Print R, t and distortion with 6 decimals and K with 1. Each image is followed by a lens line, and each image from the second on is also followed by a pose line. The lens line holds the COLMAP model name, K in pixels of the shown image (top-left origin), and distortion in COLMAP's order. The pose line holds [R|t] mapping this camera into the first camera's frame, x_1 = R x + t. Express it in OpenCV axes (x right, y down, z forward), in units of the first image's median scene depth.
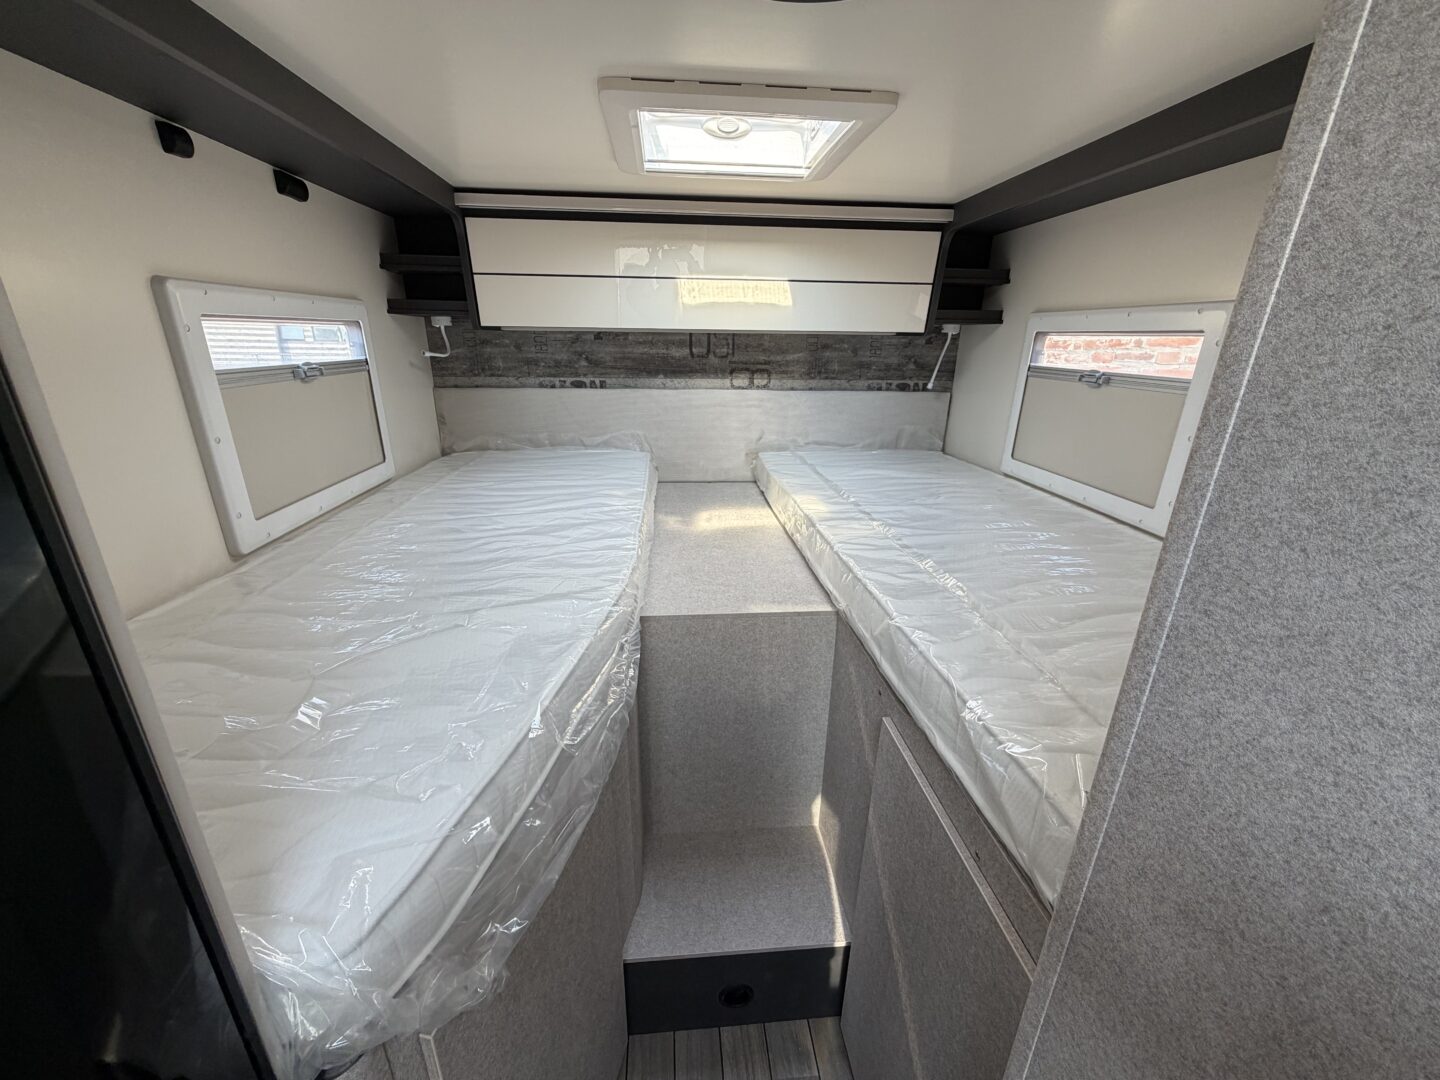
lens RADIAL K [[571.8, 0, 716.3], [0, 571.8, 541.9], [0, 0, 1]] dist [0.000739, 0.000056]
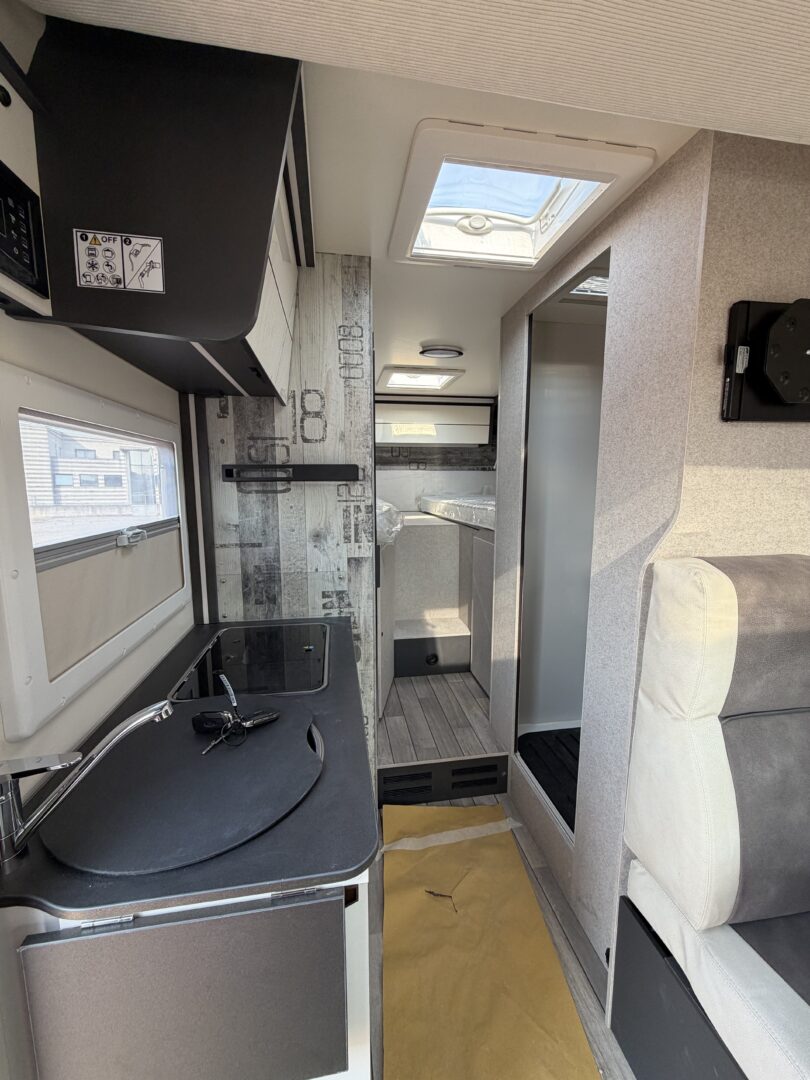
lens RADIAL K [[429.7, 0, 405.3], [0, 429.7, 537.4], [0, 0, 1]] dist [-0.000282, 0.000315]
pose [[0.996703, -0.026184, 0.076797, -0.171321], [0.041904, 0.976616, -0.210868, 0.470089], [-0.069479, 0.213391, 0.974493, -0.811844]]
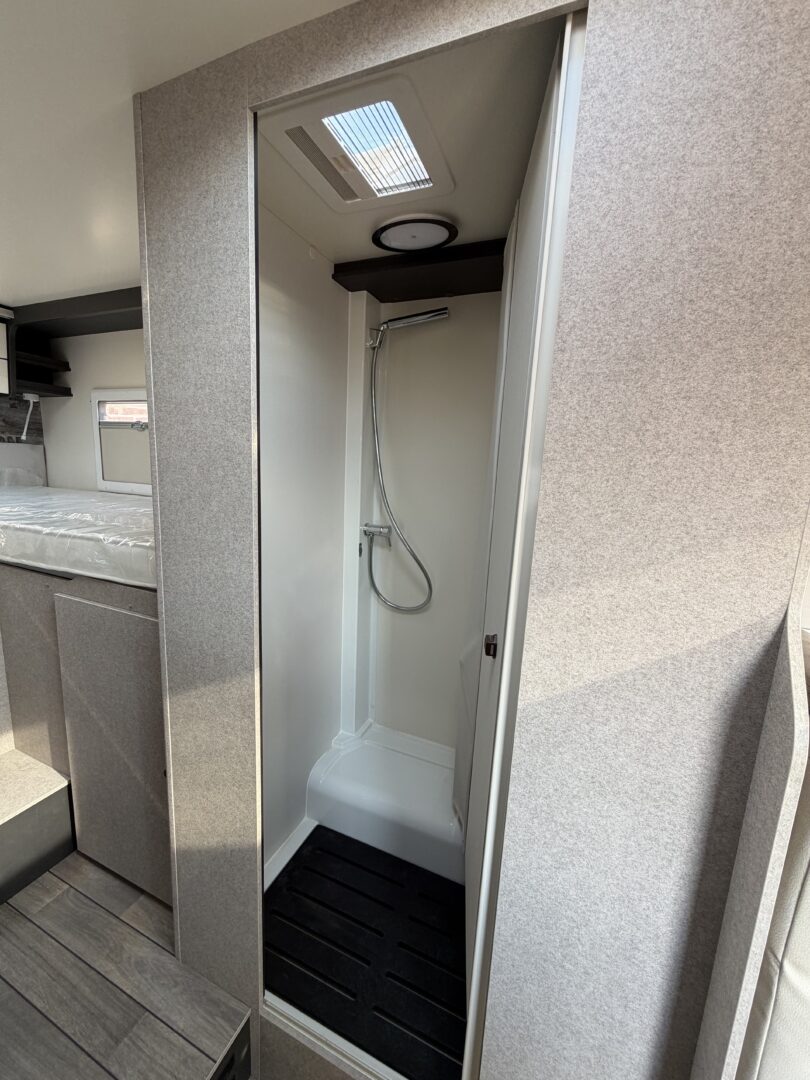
lens RADIAL K [[429.7, 0, 405.3], [0, 429.7, 537.4], [0, 0, 1]] dist [-0.000282, 0.000315]
pose [[0.467533, -0.142426, 0.872426, -0.154930], [0.262969, 0.964662, 0.016559, 0.222464], [-0.843955, 0.221680, 0.488465, -0.250691]]
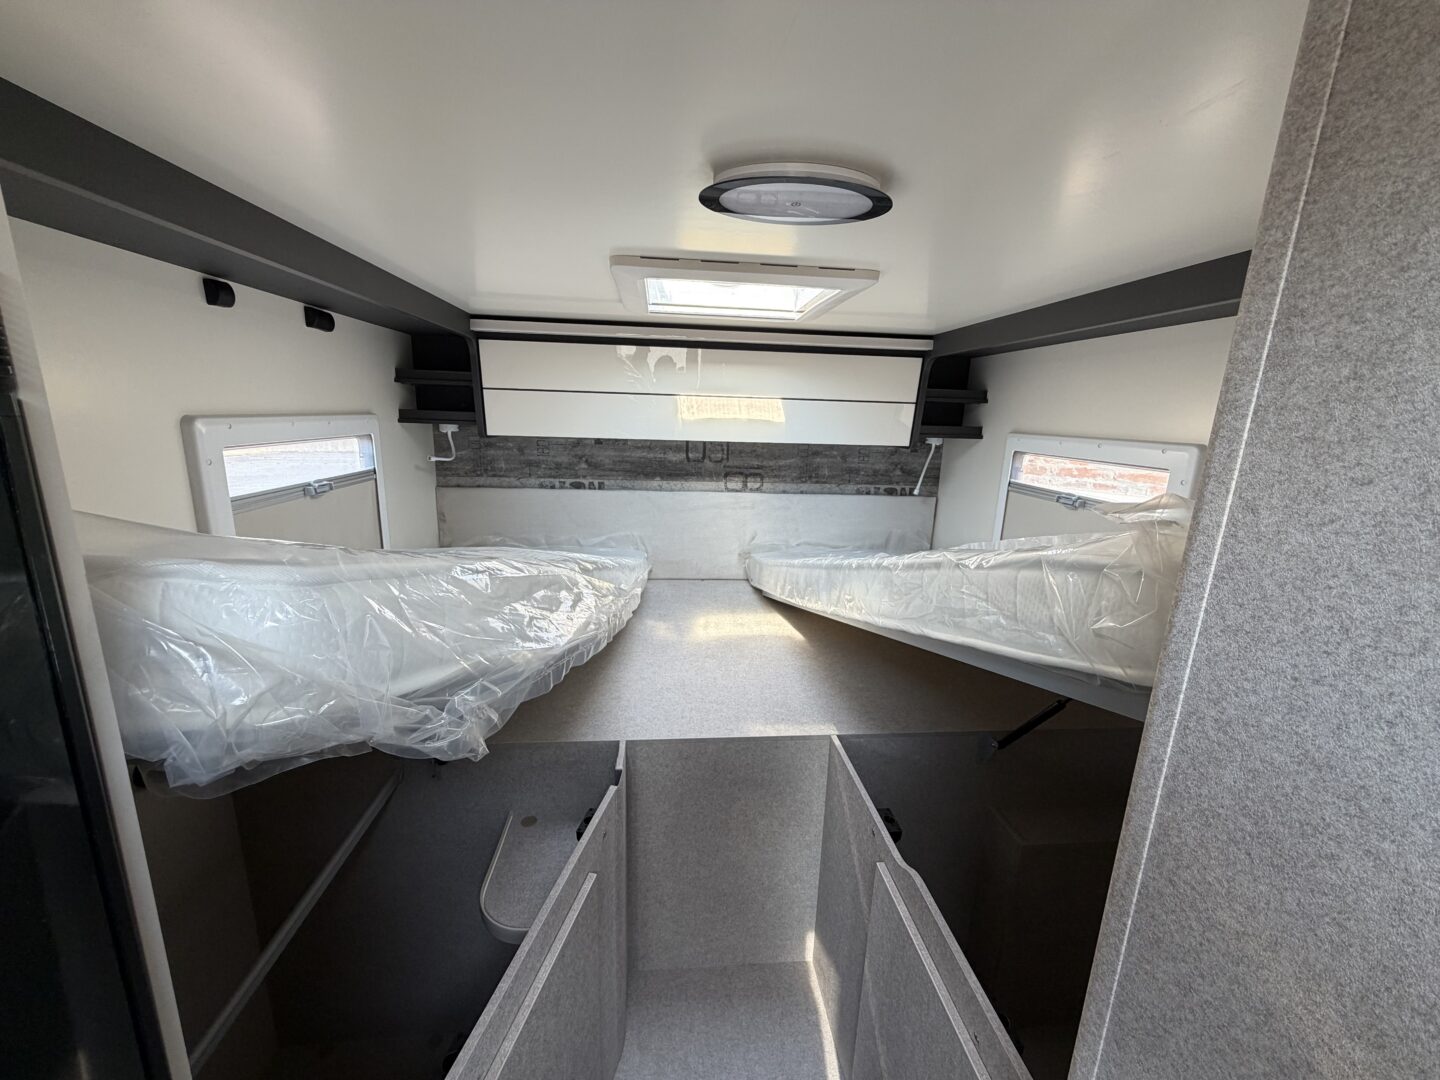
lens RADIAL K [[573.0, 0, 716.7], [0, 573.0, 541.3], [0, 0, 1]] dist [-0.000282, 0.000315]
pose [[0.999781, 0.015230, 0.014372, -0.004021], [-0.013361, 0.992415, -0.122202, -0.067087], [-0.016124, 0.121983, 0.992401, -0.023958]]
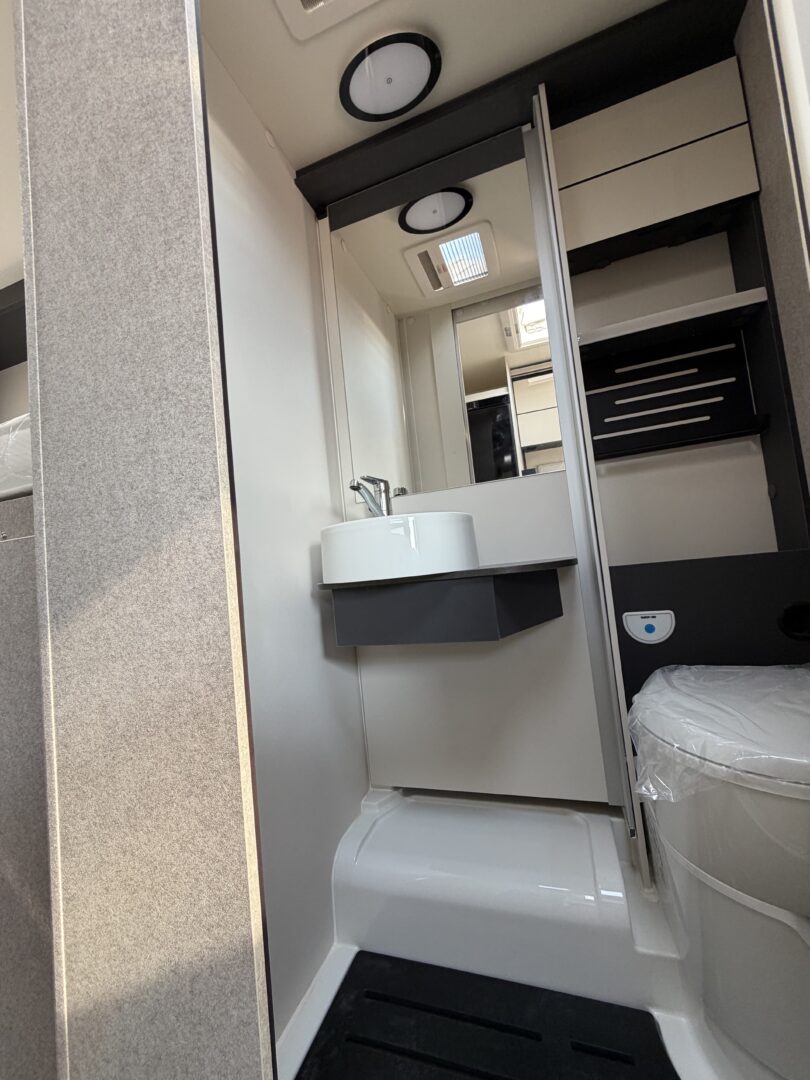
lens RADIAL K [[429.7, 0, 405.3], [0, 429.7, 537.4], [0, 0, 1]] dist [-0.000282, 0.000315]
pose [[0.407572, 0.004118, 0.913164, -0.004567], [0.407522, 0.894069, -0.185921, 0.433252], [-0.817197, 0.447911, 0.362719, 0.005624]]
